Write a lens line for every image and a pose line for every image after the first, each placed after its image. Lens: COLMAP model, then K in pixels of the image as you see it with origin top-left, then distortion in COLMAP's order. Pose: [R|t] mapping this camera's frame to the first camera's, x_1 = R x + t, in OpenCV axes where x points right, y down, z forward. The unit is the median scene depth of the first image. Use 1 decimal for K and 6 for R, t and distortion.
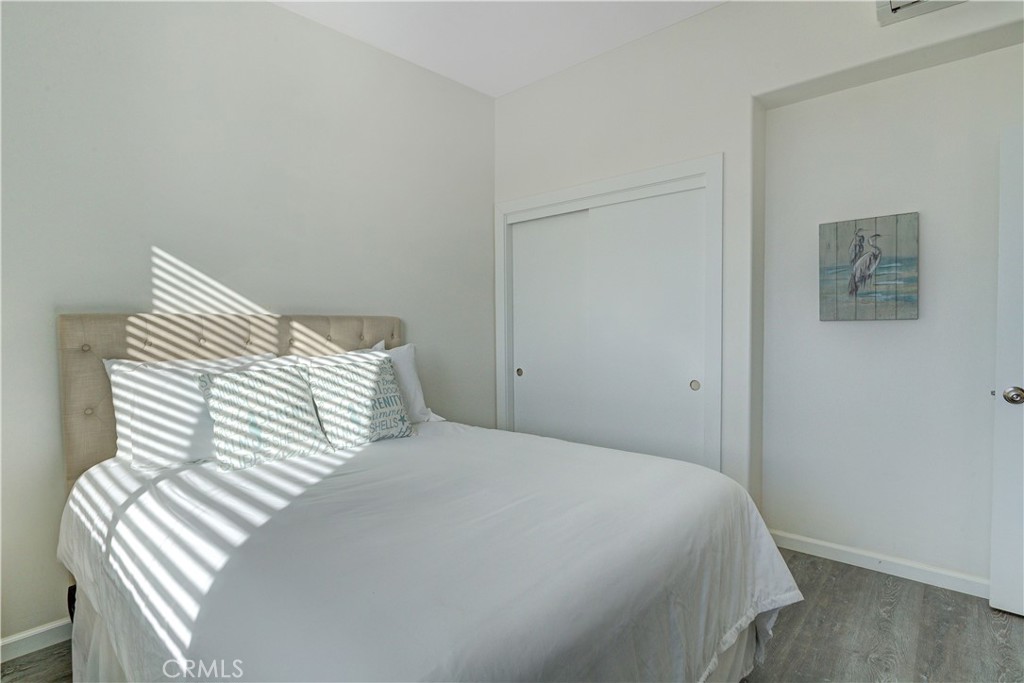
lens RADIAL K [[511.4, 0, 512.0], [0, 511.4, 341.5], [0, 0, 1]] dist [-0.018230, 0.000125]
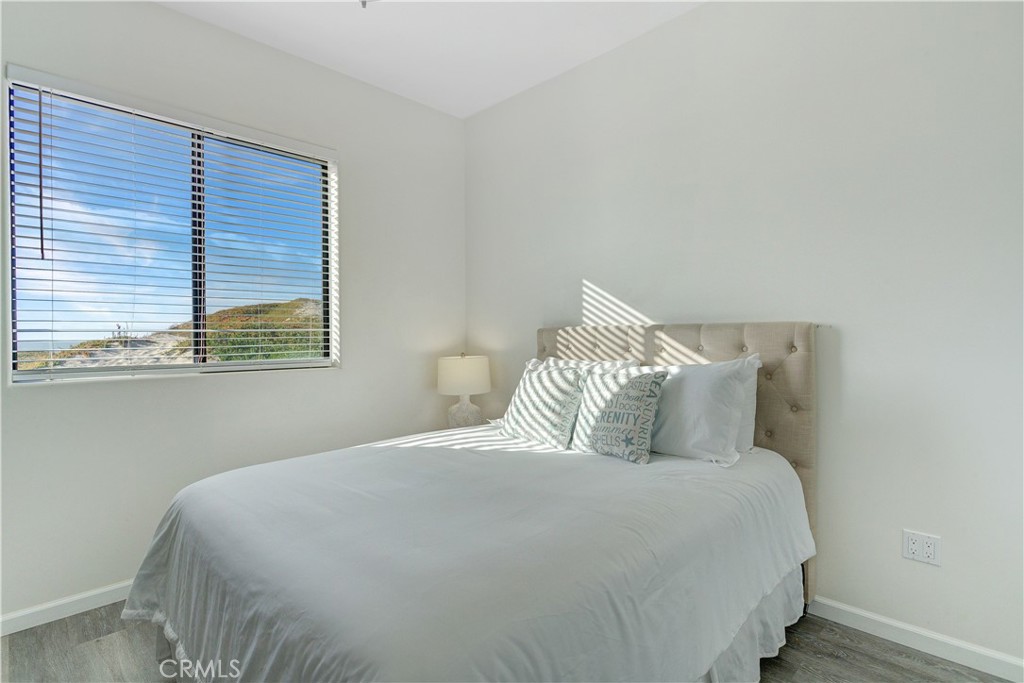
lens RADIAL K [[507.6, 0, 512.0], [0, 507.6, 341.5], [0, 0, 1]] dist [-0.007450, -0.000293]
pose [[-0.057282, 0.014453, -0.998253, 0.695710], [-0.023801, 0.999591, 0.015838, -0.031339], [0.998074, 0.024667, -0.056915, 0.863042]]
